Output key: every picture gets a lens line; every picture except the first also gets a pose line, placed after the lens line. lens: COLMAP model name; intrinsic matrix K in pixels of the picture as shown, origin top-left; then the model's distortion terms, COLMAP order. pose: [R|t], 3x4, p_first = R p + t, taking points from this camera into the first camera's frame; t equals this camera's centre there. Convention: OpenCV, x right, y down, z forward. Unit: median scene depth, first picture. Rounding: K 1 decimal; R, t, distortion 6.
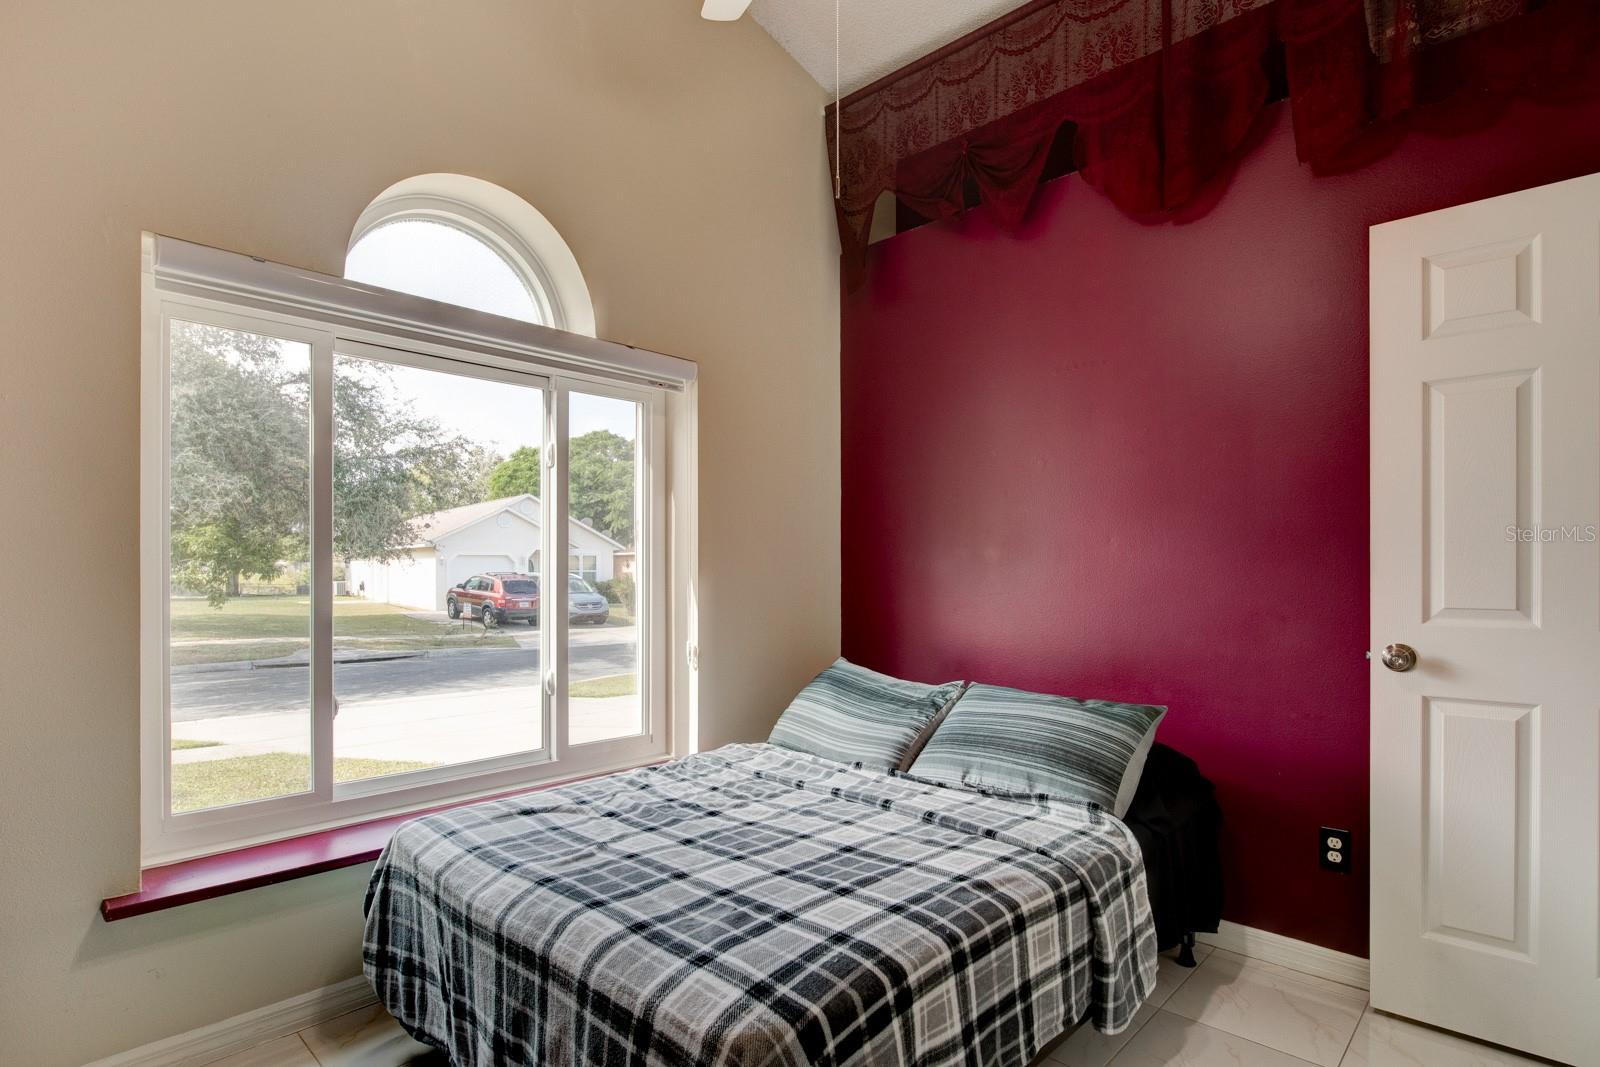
lens RADIAL K [[819.3, 0, 815.8], [0, 819.3, 565.6], [0, 0, 1]] dist [-0.003100, -0.000220]
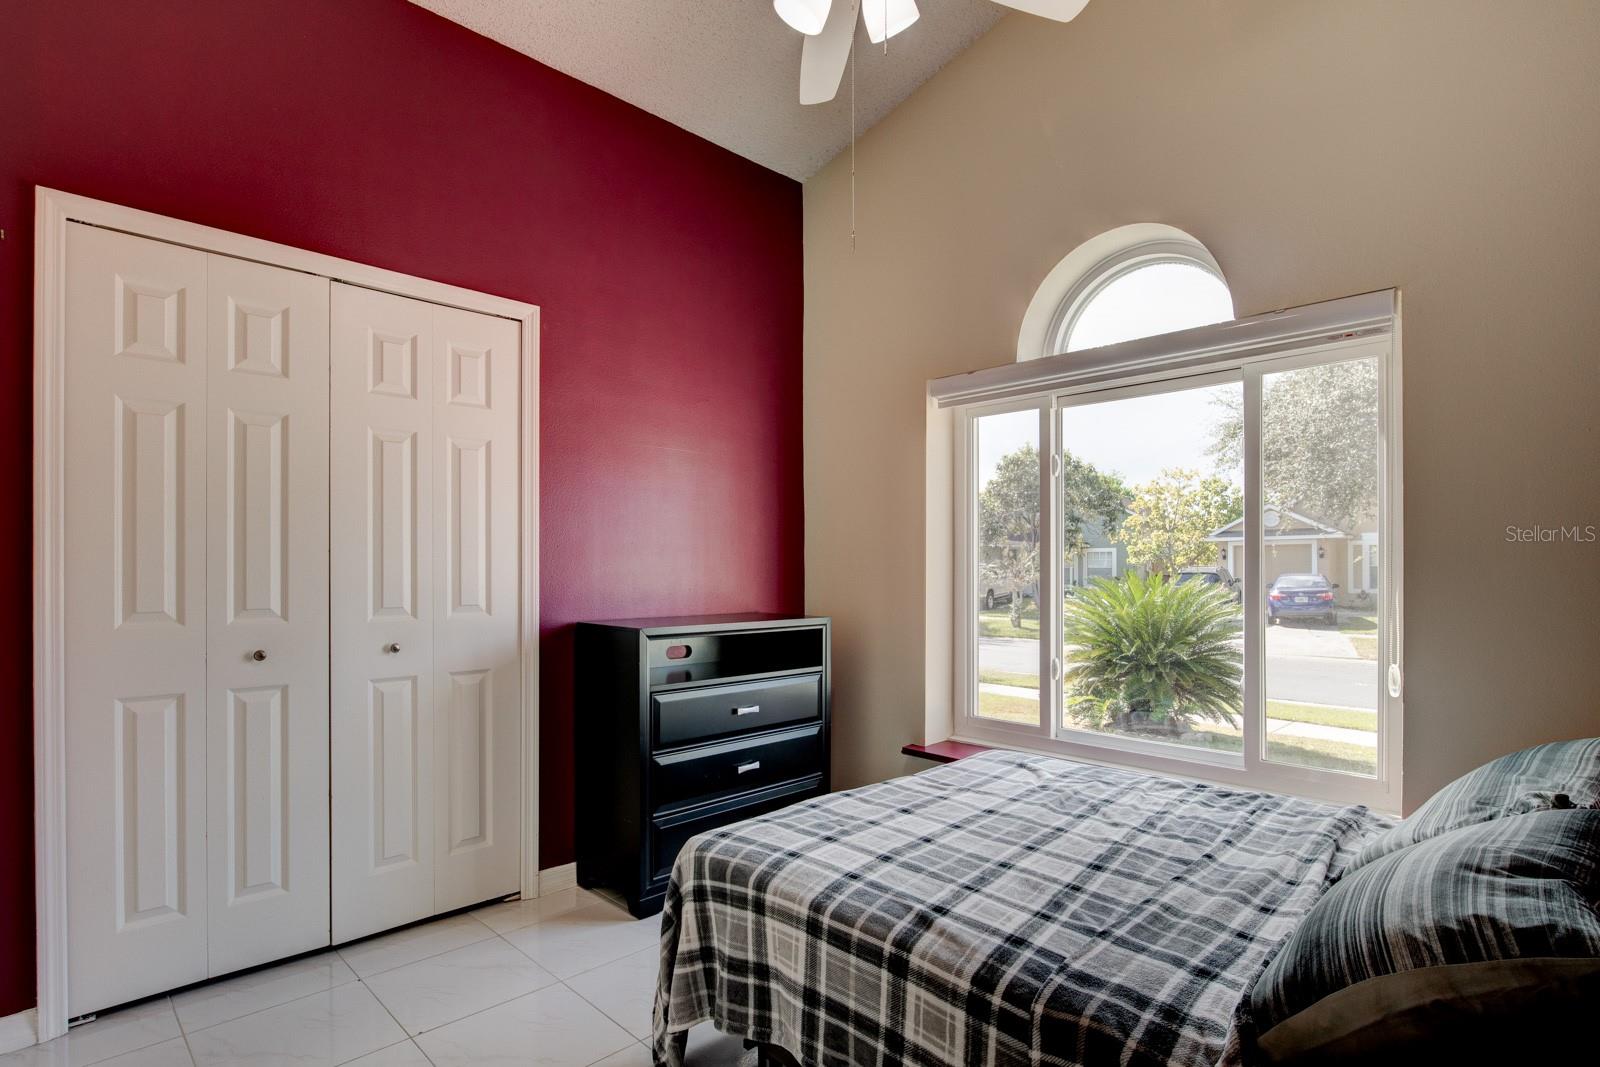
lens RADIAL K [[819.3, 0, 801.7], [0, 819.3, 550.3], [0, 0, 1]] dist [-0.003100, -0.000220]
pose [[-0.045504, -0.019434, -0.998775, 0.992952], [0.002327, 0.999806, -0.019560, 0.001883], [0.998961, -0.003214, -0.045450, 0.806194]]
